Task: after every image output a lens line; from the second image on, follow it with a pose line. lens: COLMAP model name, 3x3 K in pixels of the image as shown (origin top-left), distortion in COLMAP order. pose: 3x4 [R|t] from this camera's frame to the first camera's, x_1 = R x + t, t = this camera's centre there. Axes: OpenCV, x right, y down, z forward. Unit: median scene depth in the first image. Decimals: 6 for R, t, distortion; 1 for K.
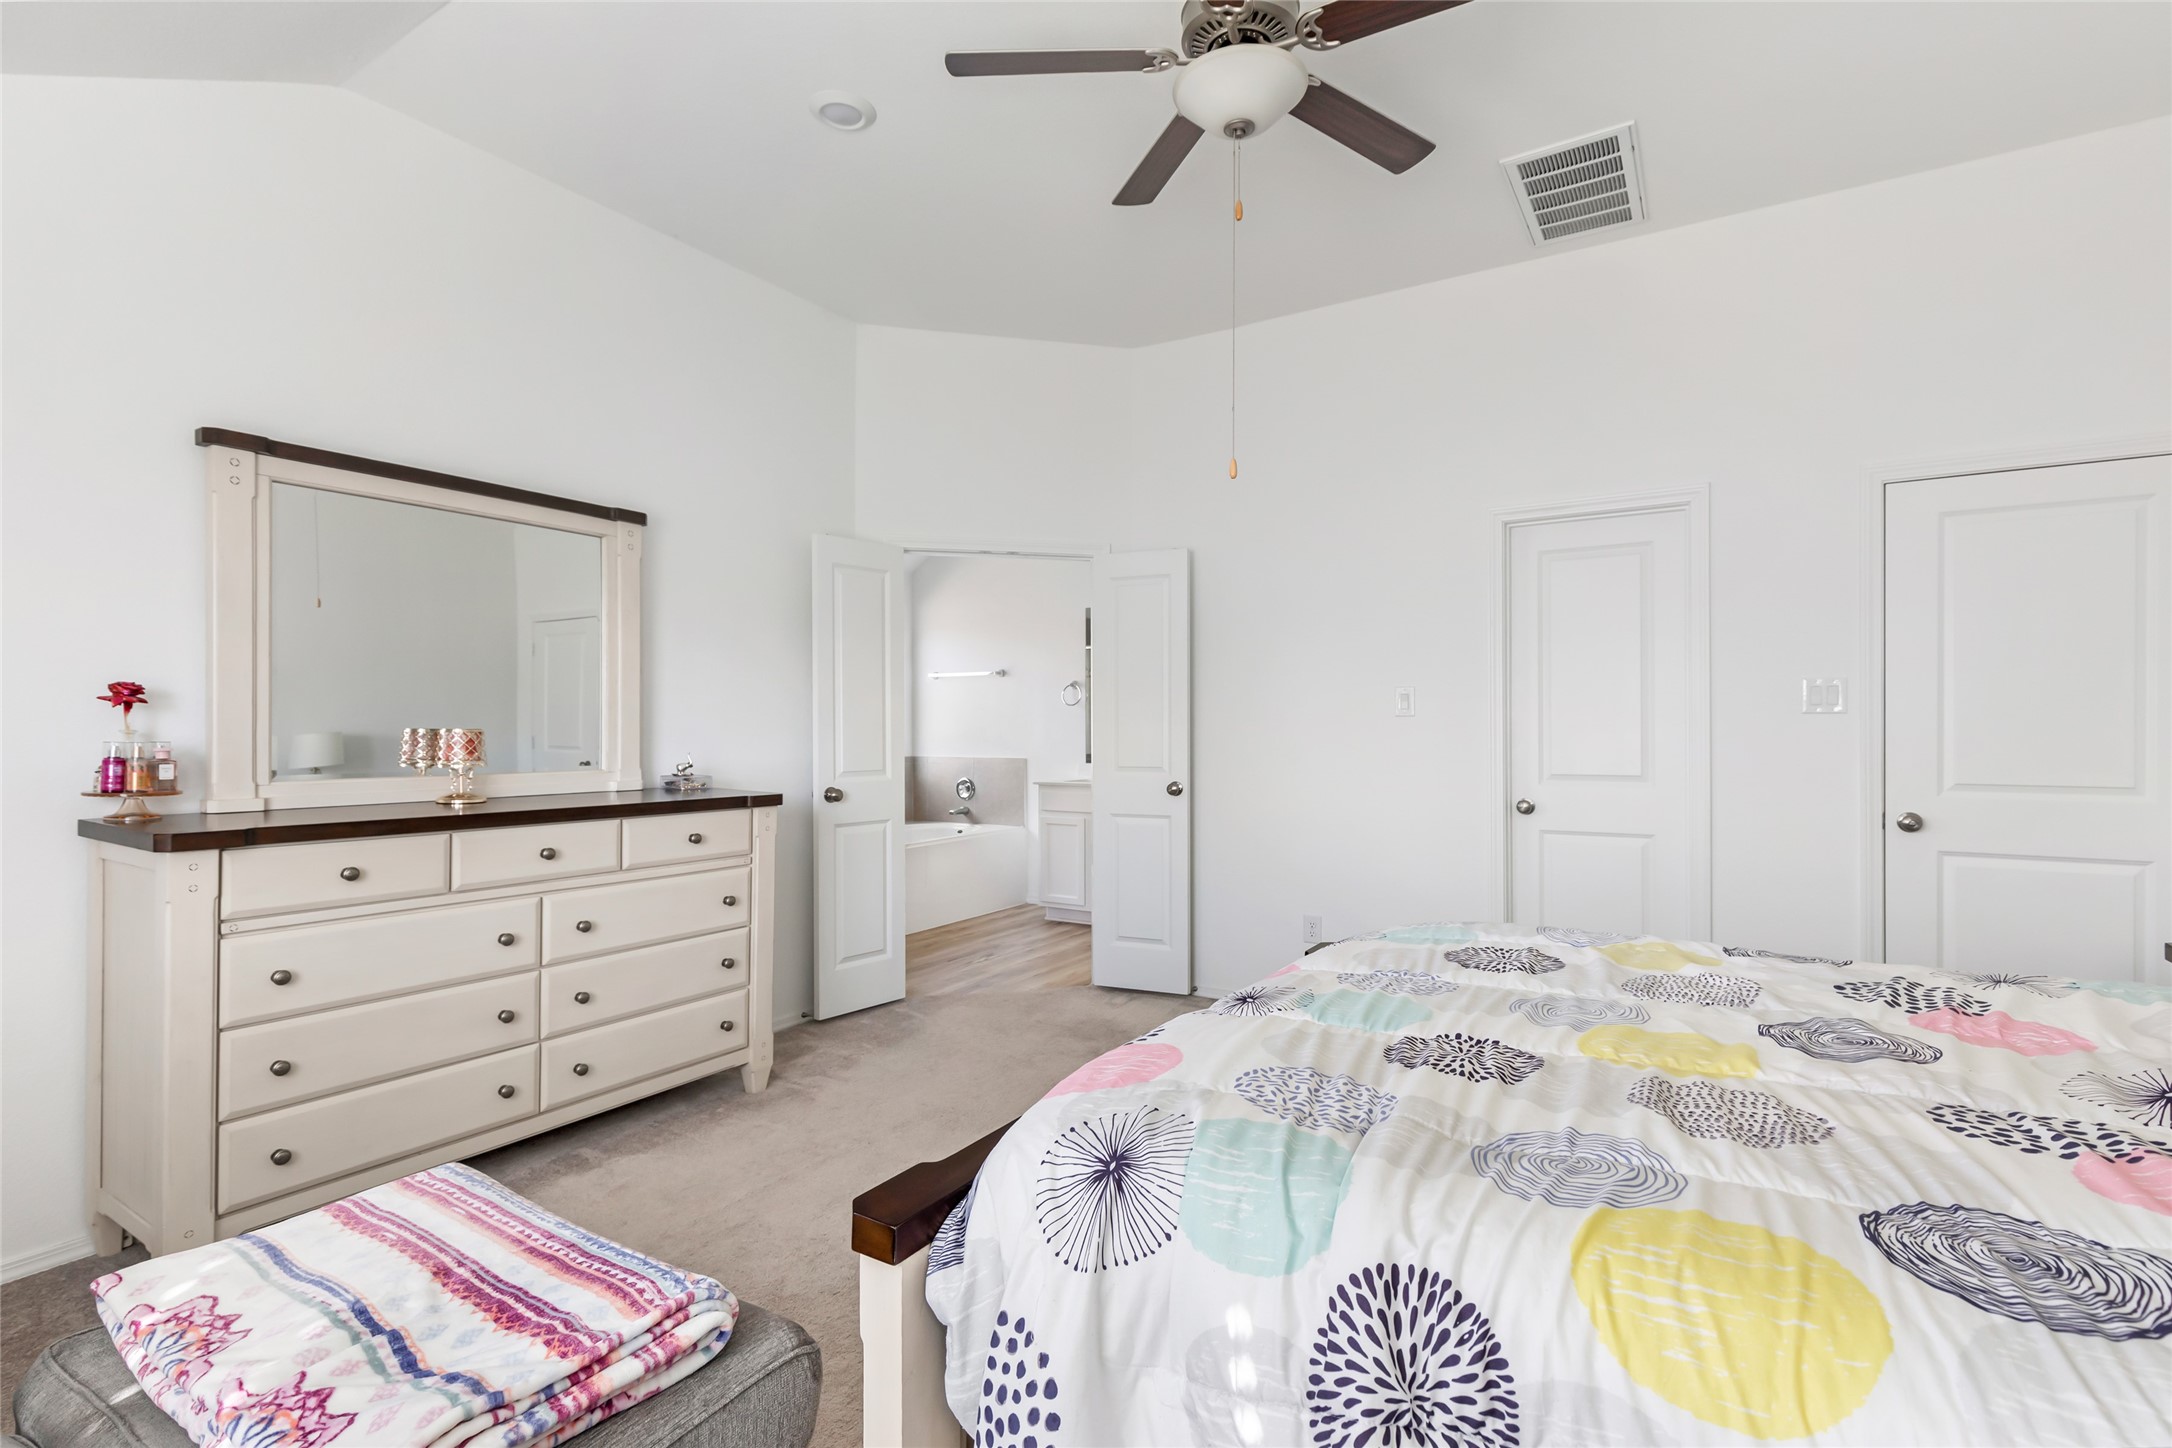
lens RADIAL K [[1002.9, 0, 1086.0], [0, 1002.9, 724.0], [0, 0, 1]] dist [-0.000177, -0.000012]
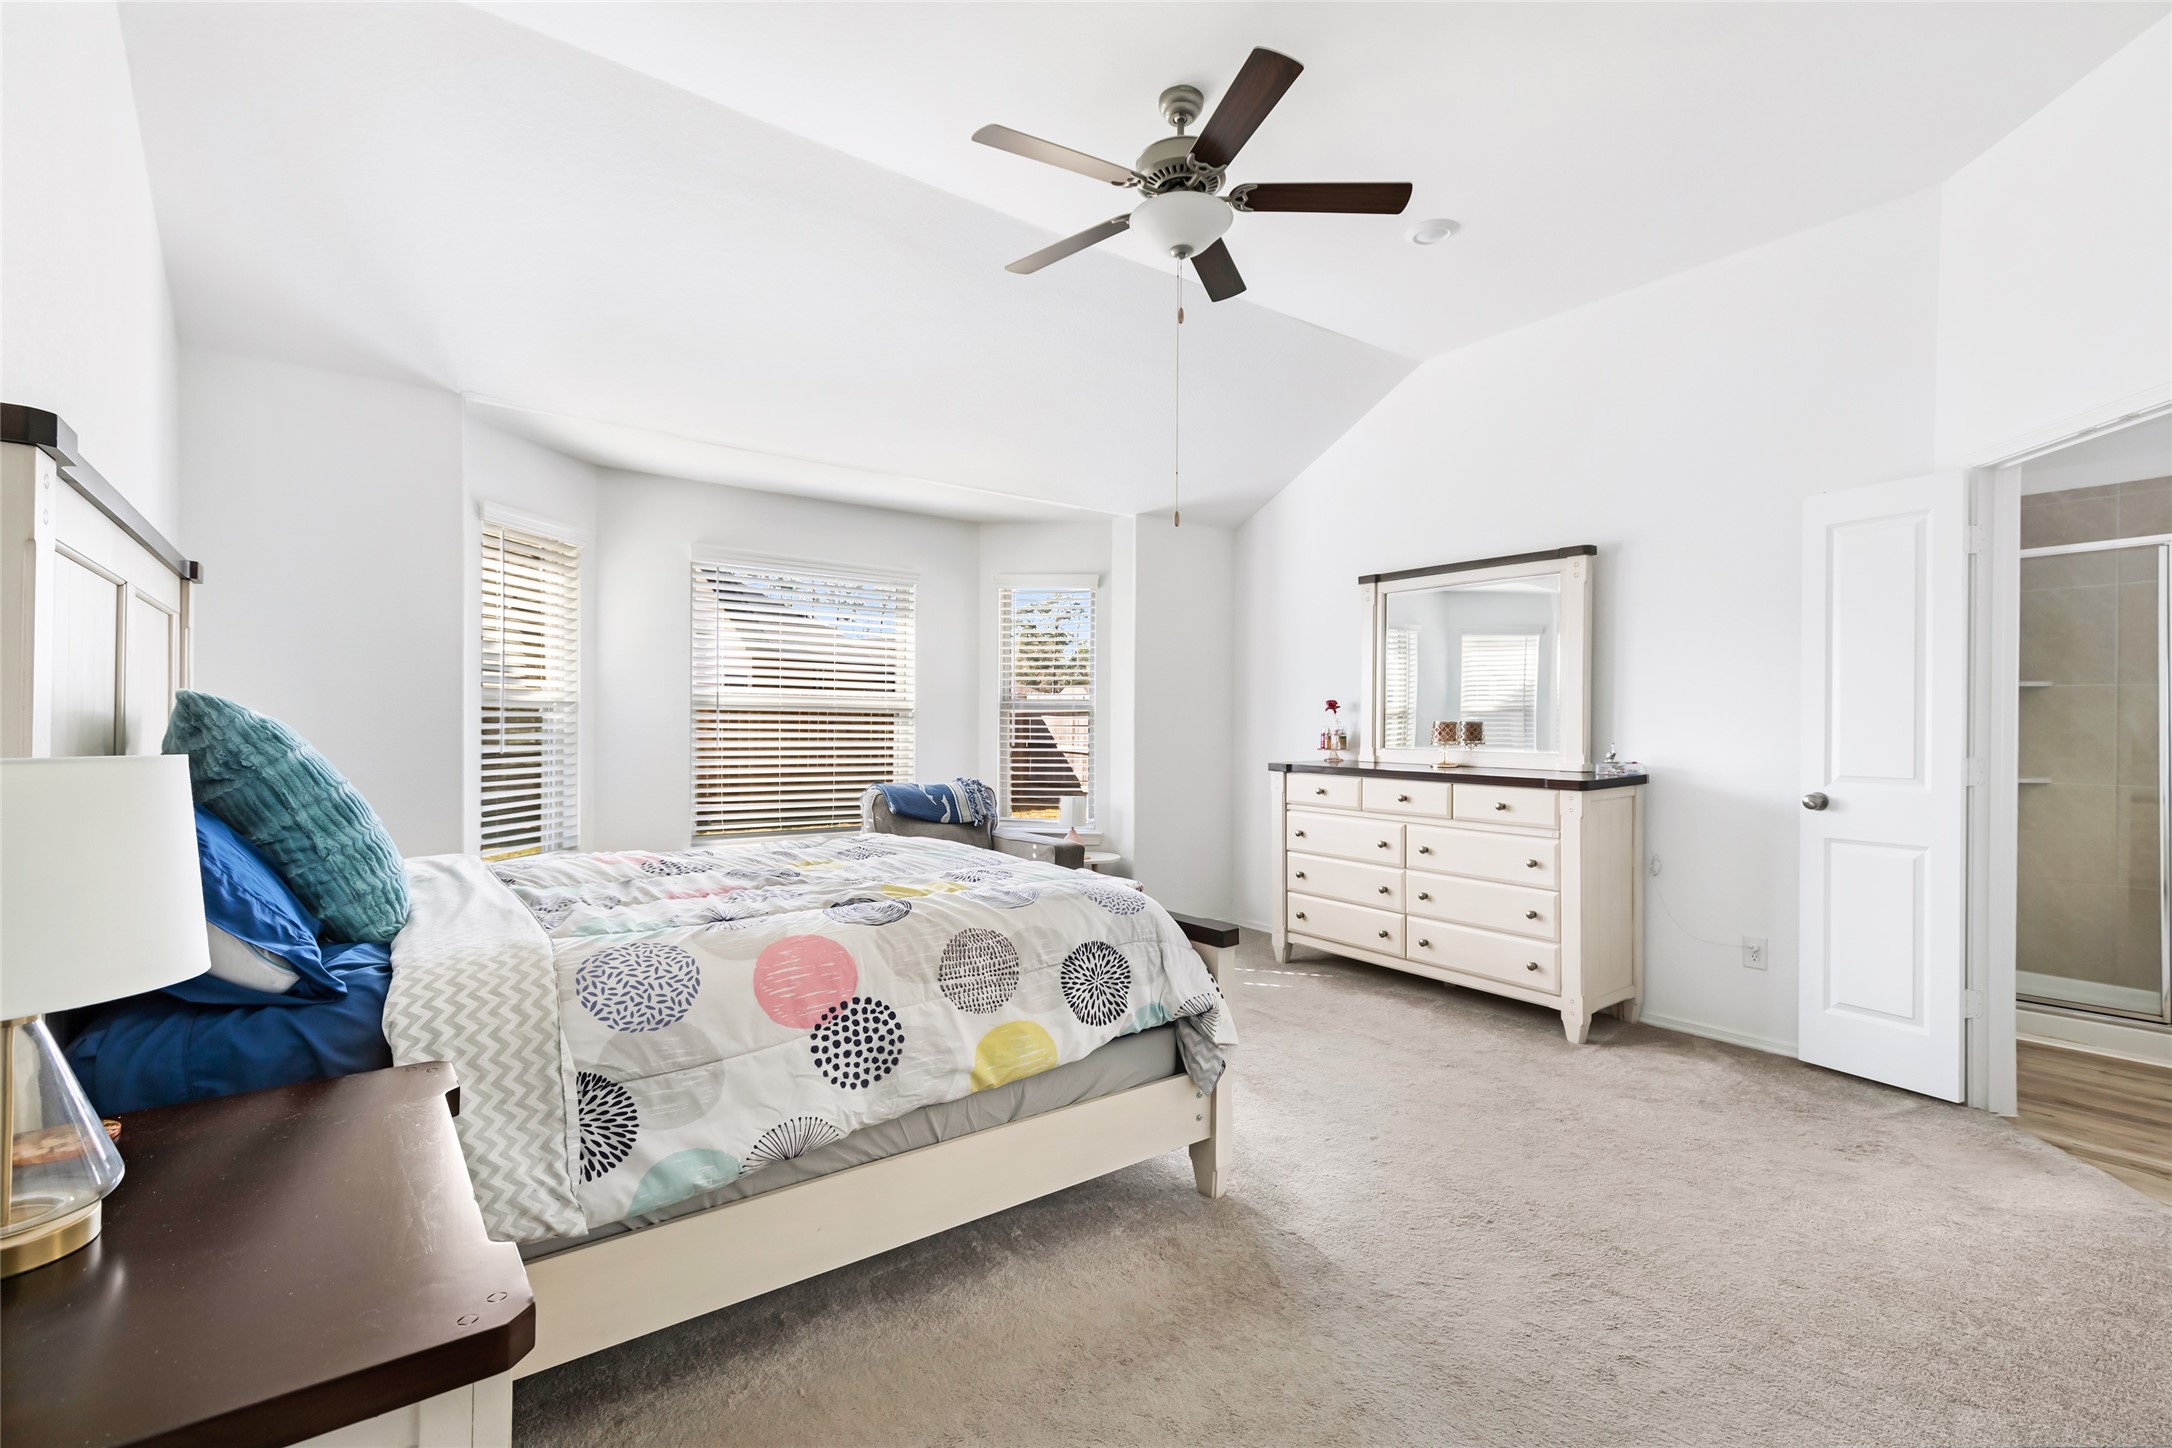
lens RADIAL K [[1002.9, 0, 1086.0], [0, 1002.9, 724.0], [0, 0, 1]] dist [-0.000177, -0.000012]
pose [[-0.374747, 0.002387, -0.927124, 1.121177], [-0.001347, 0.999994, 0.003120, 0.005712], [0.927126, 0.002418, -0.374742, 1.102476]]
